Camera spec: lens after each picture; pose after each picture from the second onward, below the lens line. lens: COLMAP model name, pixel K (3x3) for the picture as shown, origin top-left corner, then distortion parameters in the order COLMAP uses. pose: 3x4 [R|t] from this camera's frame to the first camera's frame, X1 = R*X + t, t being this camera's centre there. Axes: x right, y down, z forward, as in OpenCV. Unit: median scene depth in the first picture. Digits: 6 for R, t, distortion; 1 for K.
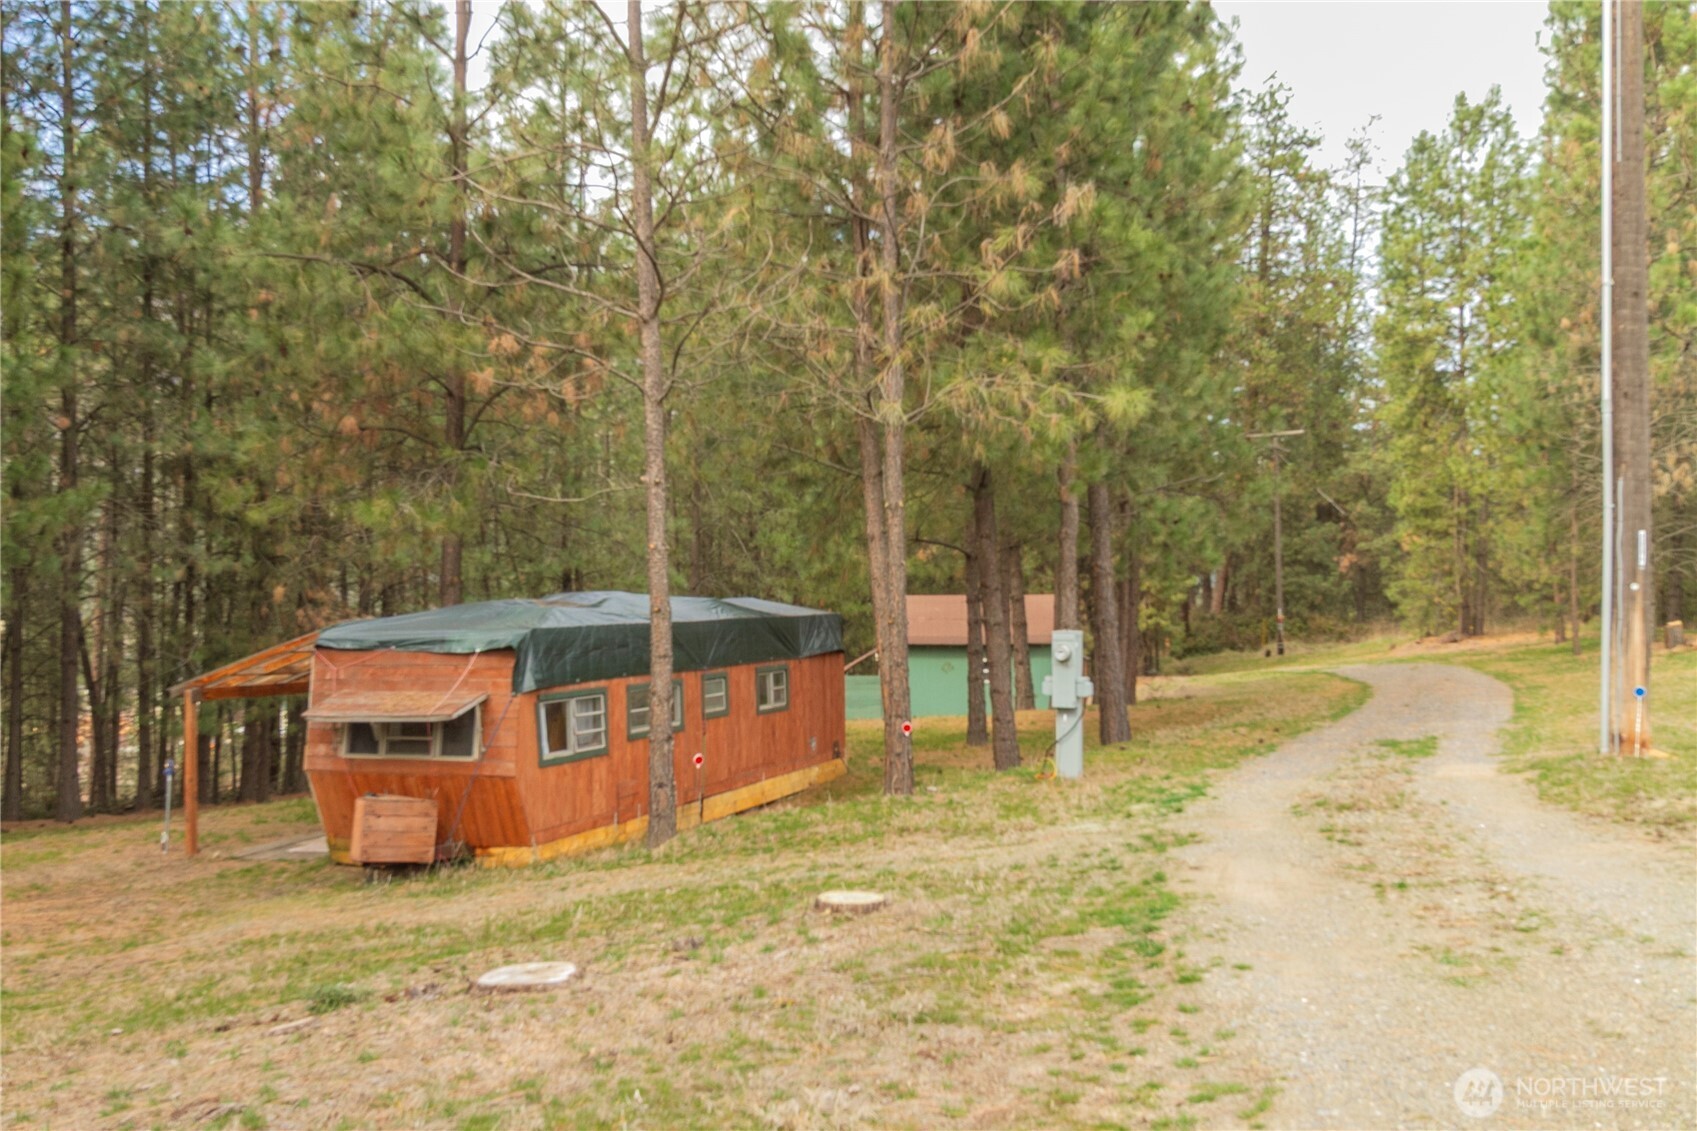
lens RADIAL K [[1657.1, 0, 849.3], [0, 1657.1, 567.7], [0, 0, 1]] dist [0.086974, 0.000000]
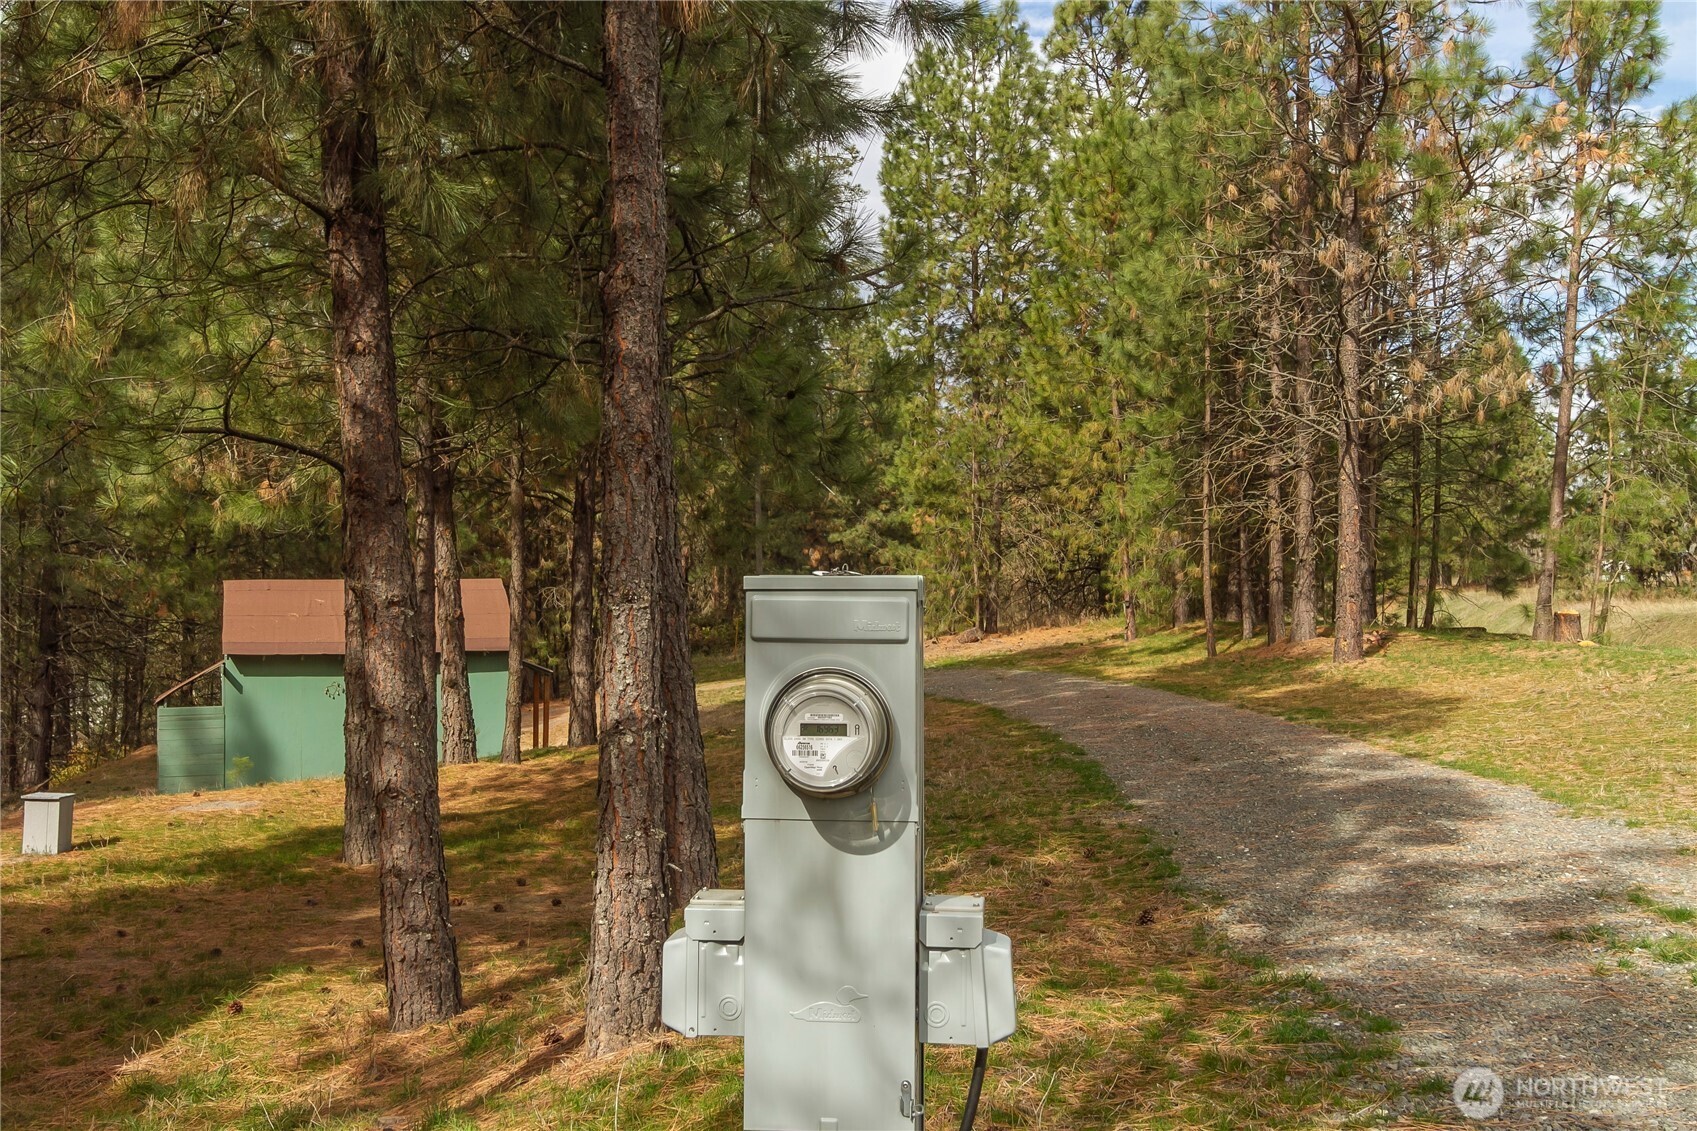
lens RADIAL K [[1657.1, 0, 849.8], [0, 1657.1, 570.9], [0, 0, 1]] dist [0.086974, 0.000000]
pose [[0.942523, 0.004863, 0.334105, 0.039162], [-0.004700, 0.999988, -0.001298, 0.017951], [-0.334107, -0.000347, 0.942535, 0.404733]]
